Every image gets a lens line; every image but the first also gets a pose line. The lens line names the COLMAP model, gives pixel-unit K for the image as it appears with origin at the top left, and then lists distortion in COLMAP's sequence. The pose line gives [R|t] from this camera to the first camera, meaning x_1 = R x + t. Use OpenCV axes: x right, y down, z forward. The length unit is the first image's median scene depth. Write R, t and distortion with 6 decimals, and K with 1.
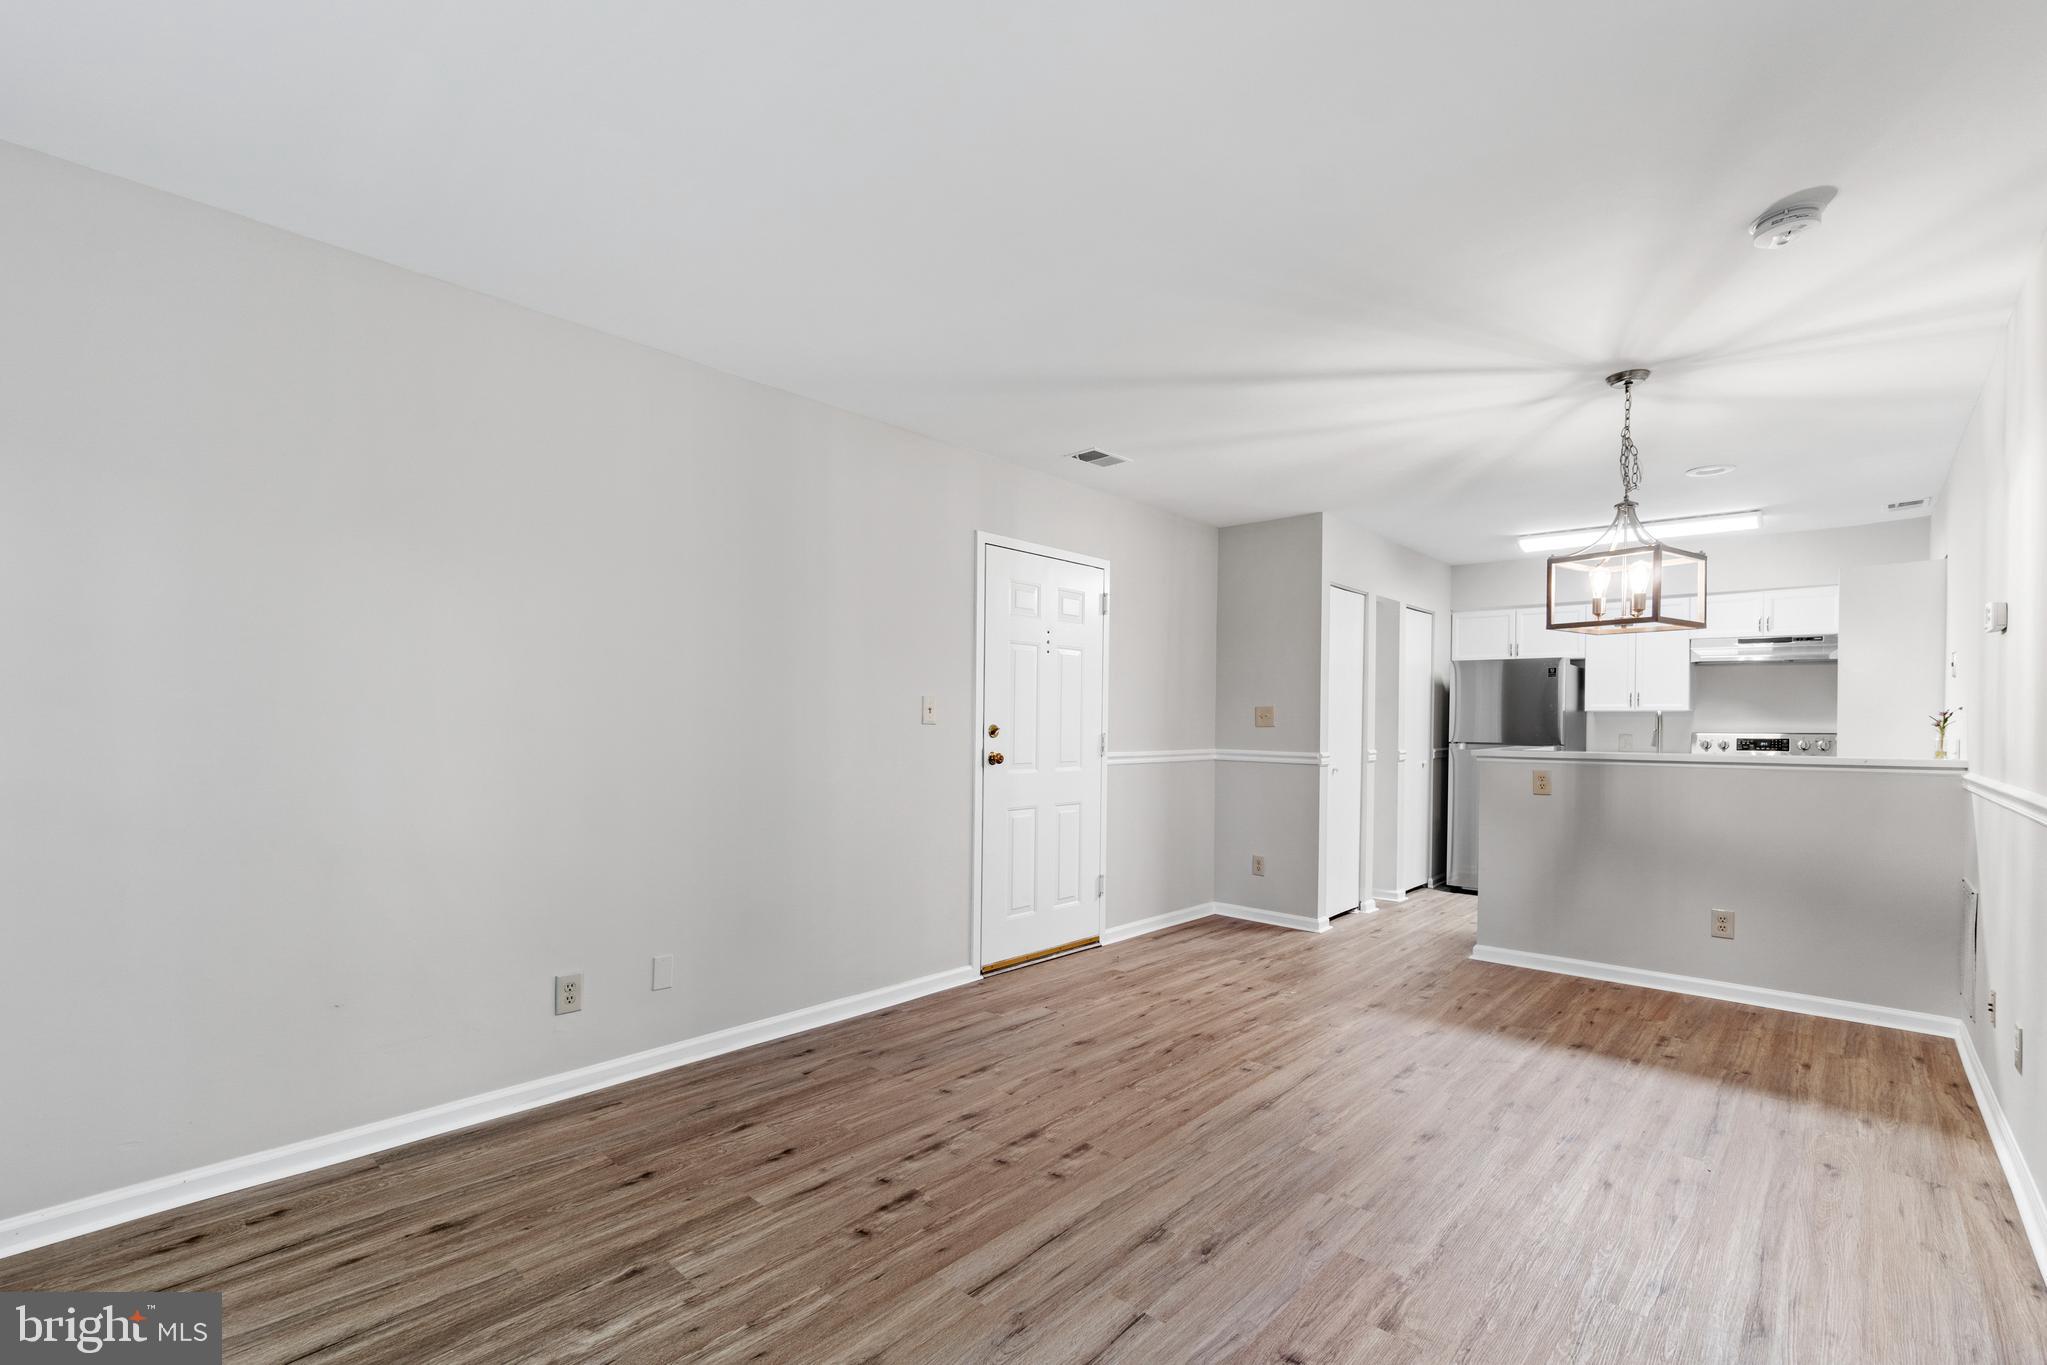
lens RADIAL K [[888.7, 0, 1013.2], [0, 888.7, 726.5], [0, 0, 1]] dist [-0.006367, 0.002354]
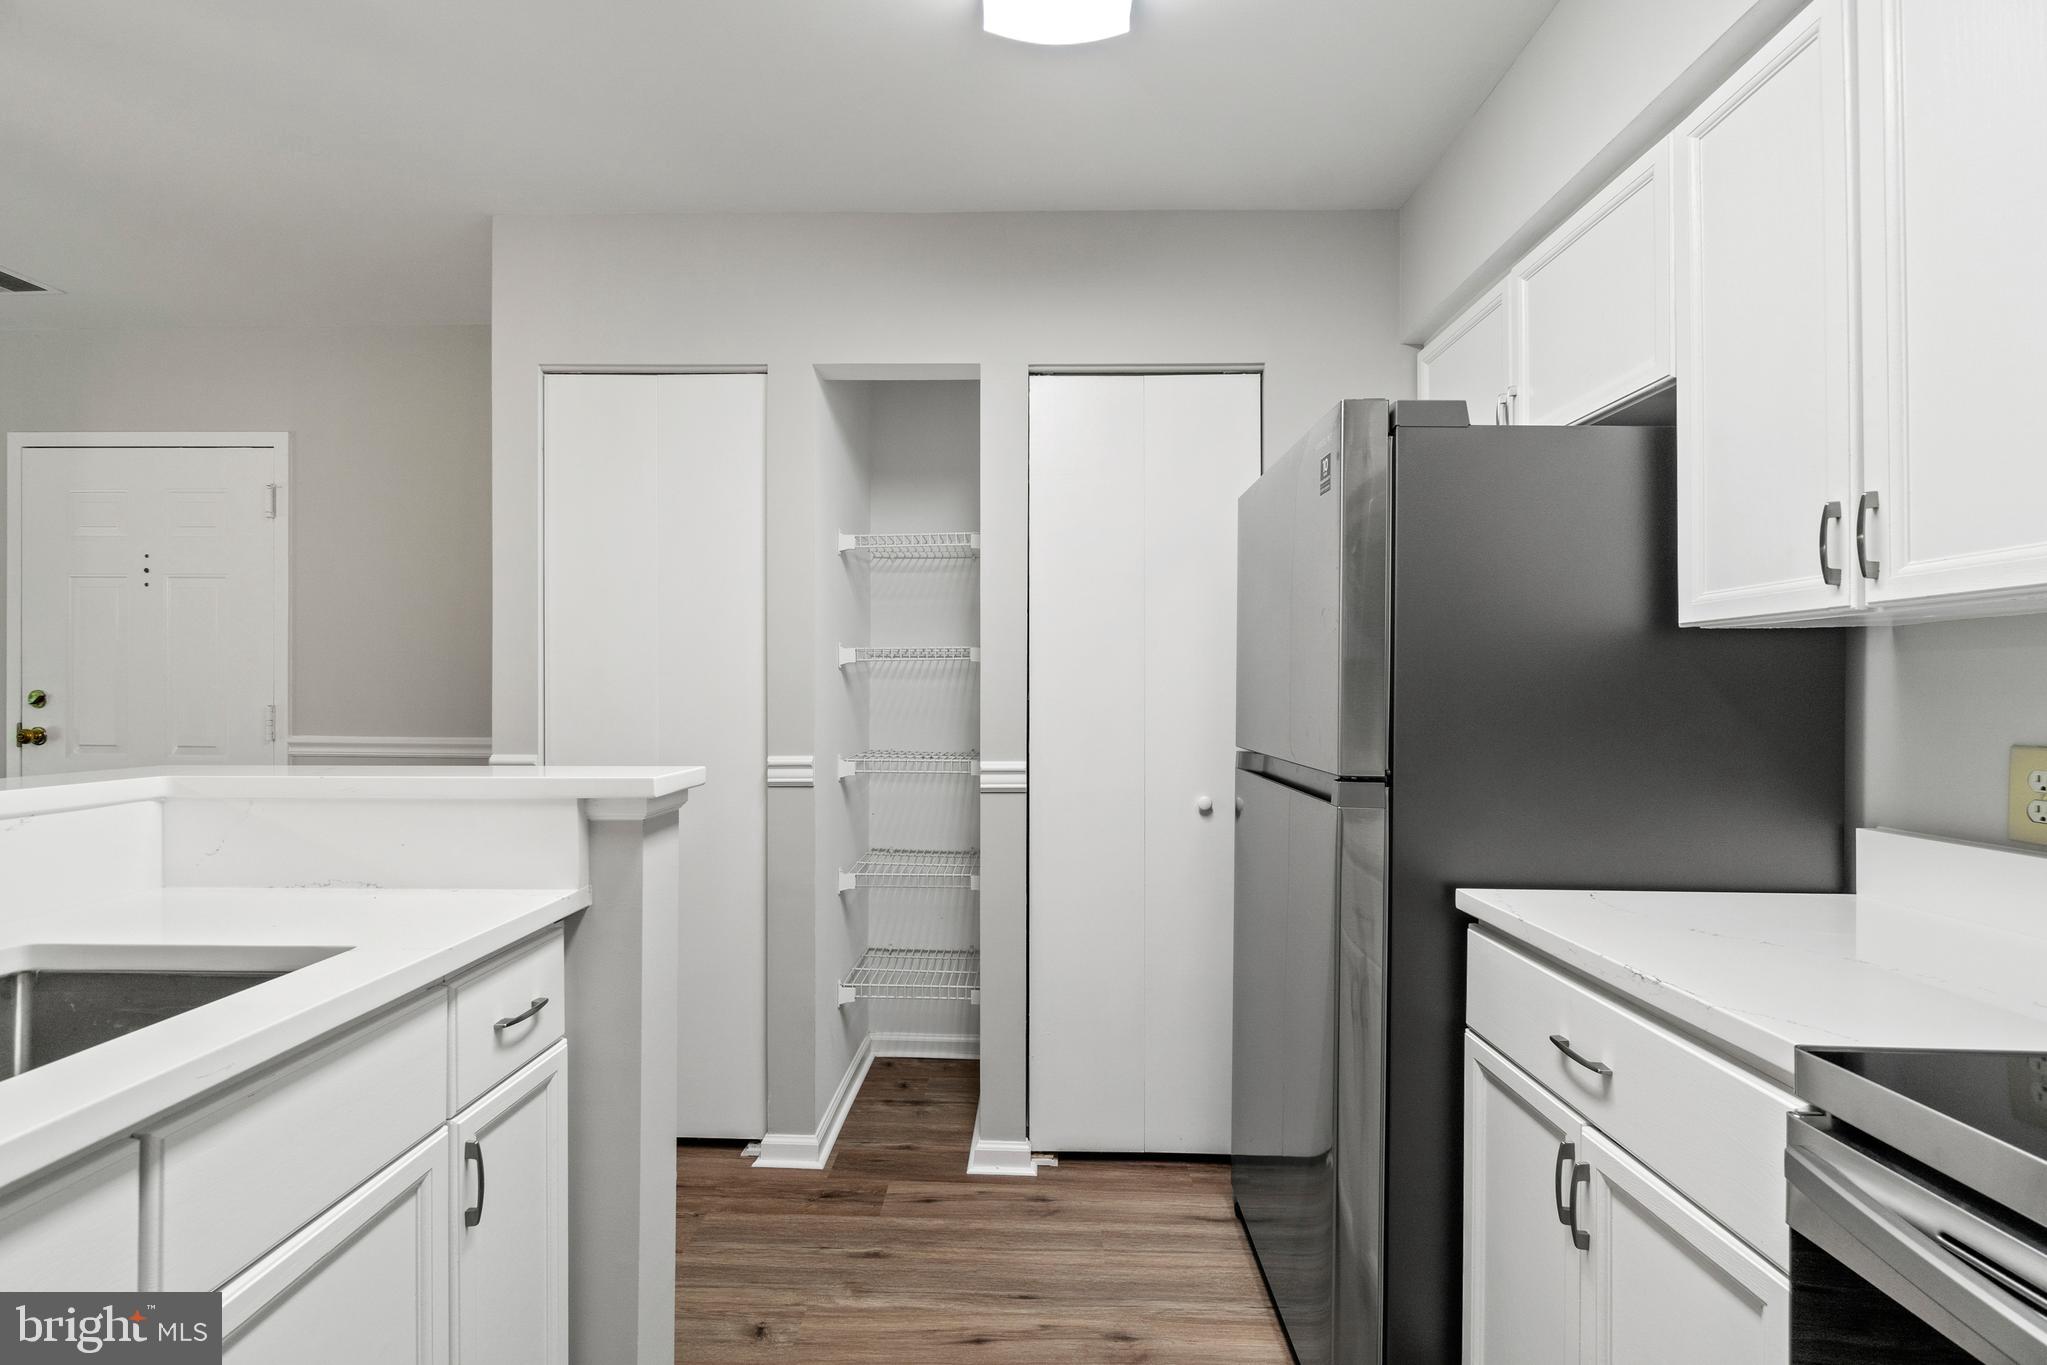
lens RADIAL K [[888.7, 0, 1021.4], [0, 888.7, 691.0], [0, 0, 1]] dist [-0.006367, 0.002354]
pose [[0.663186, -0.005137, -0.748437, 1.067457], [-0.004157, 0.999936, -0.010547, 0.001872], [0.748443, 0.010106, 0.663122, 1.136252]]
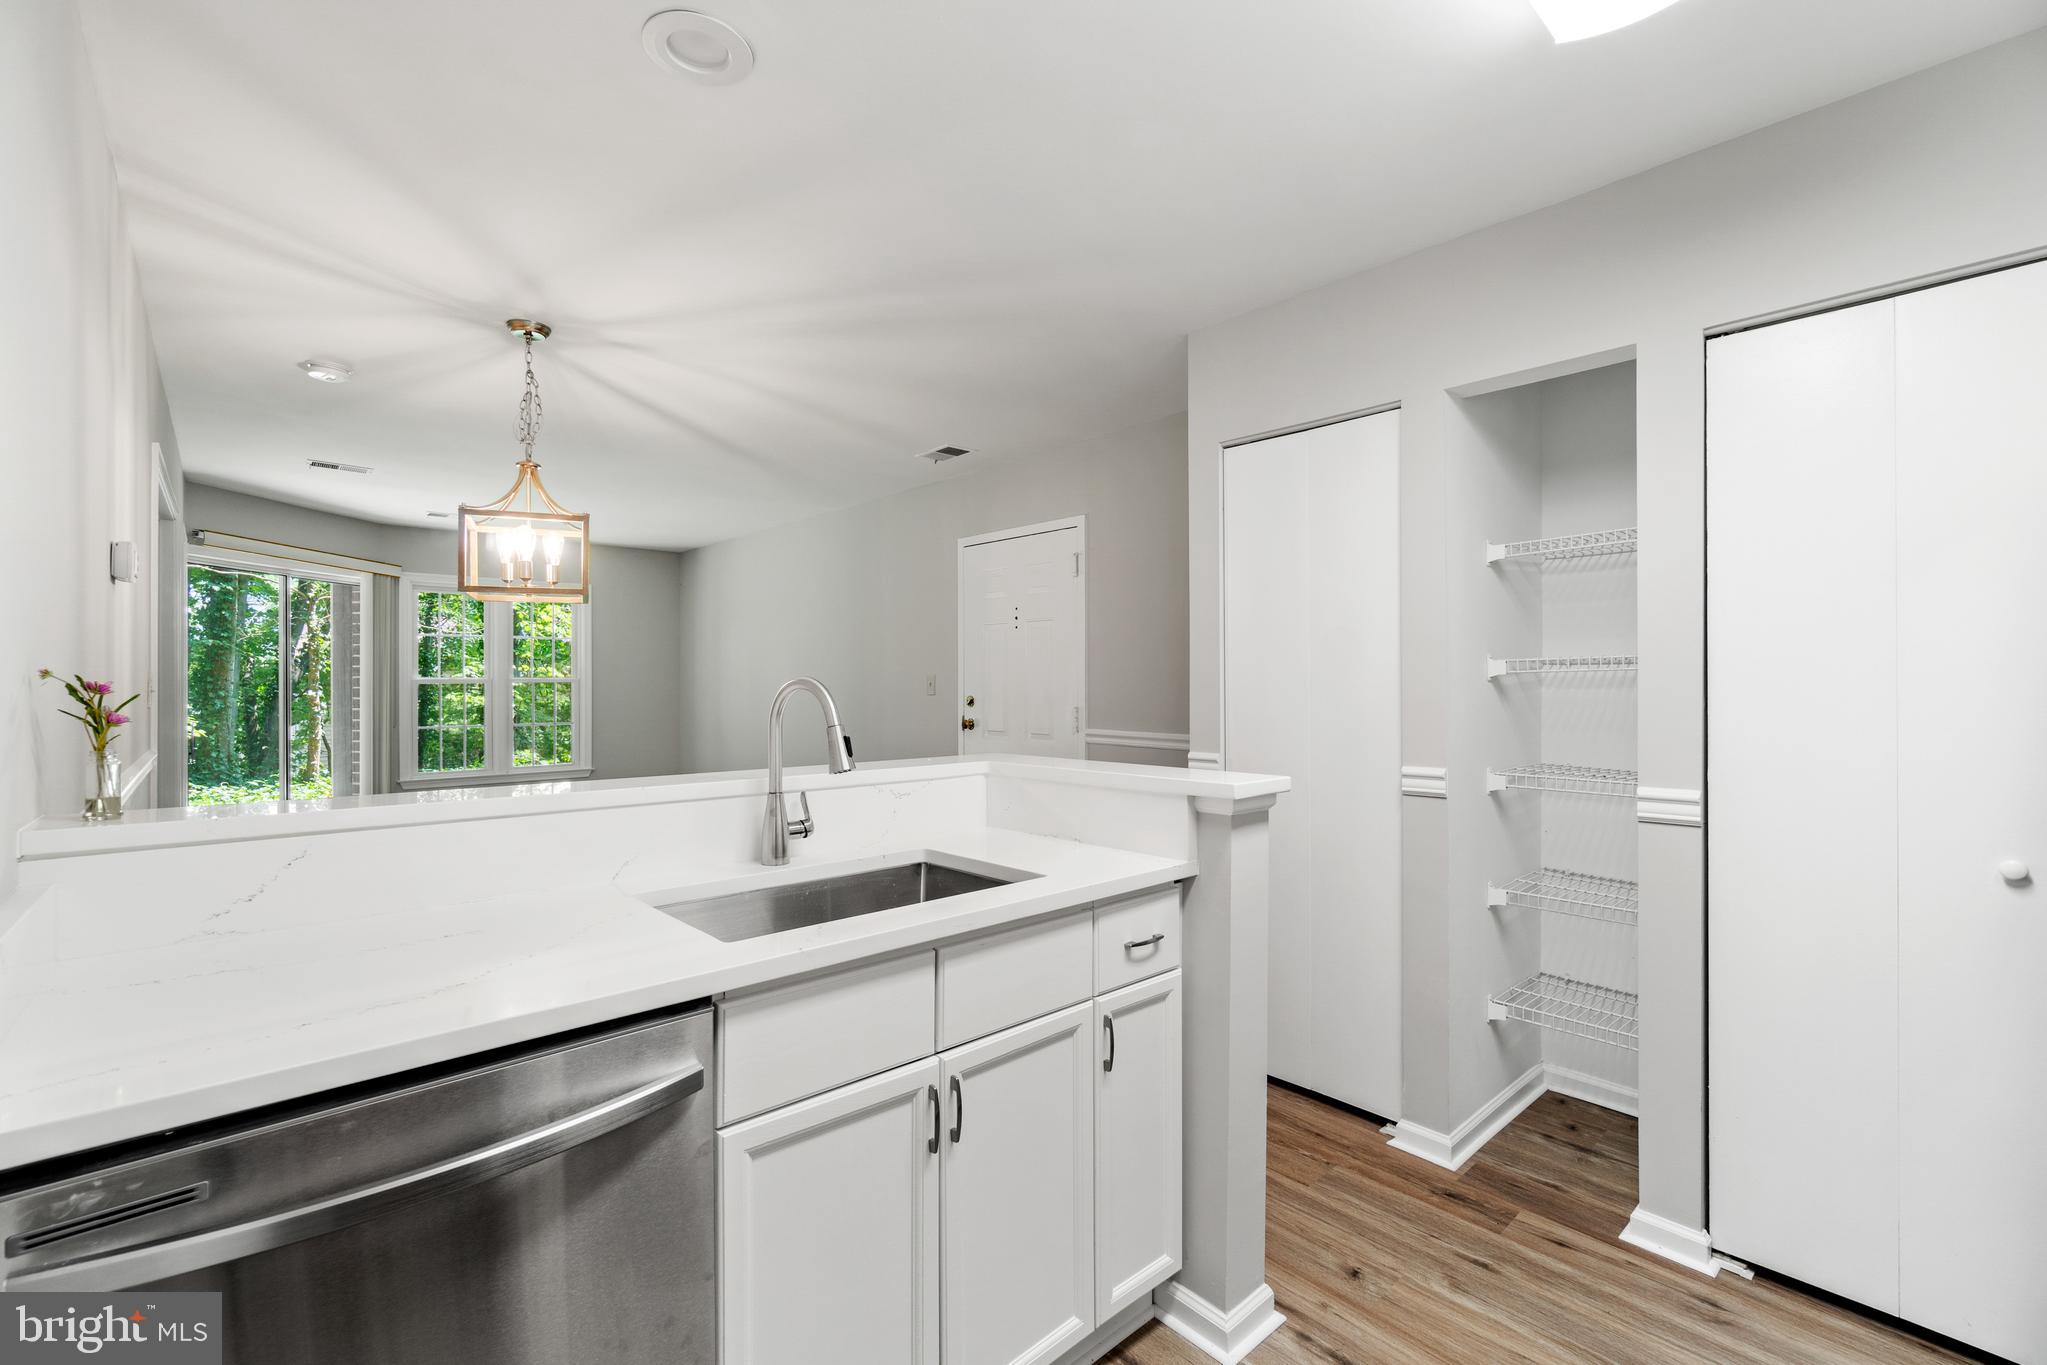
lens RADIAL K [[888.7, 0, 1018.0], [0, 888.7, 680.9], [0, 0, 1]] dist [-0.006367, 0.002354]
pose [[-0.092206, -0.007922, -0.995708, 1.162024], [-0.003959, 0.999963, -0.007589, -0.014022], [0.995732, 0.003243, -0.092234, 1.184846]]
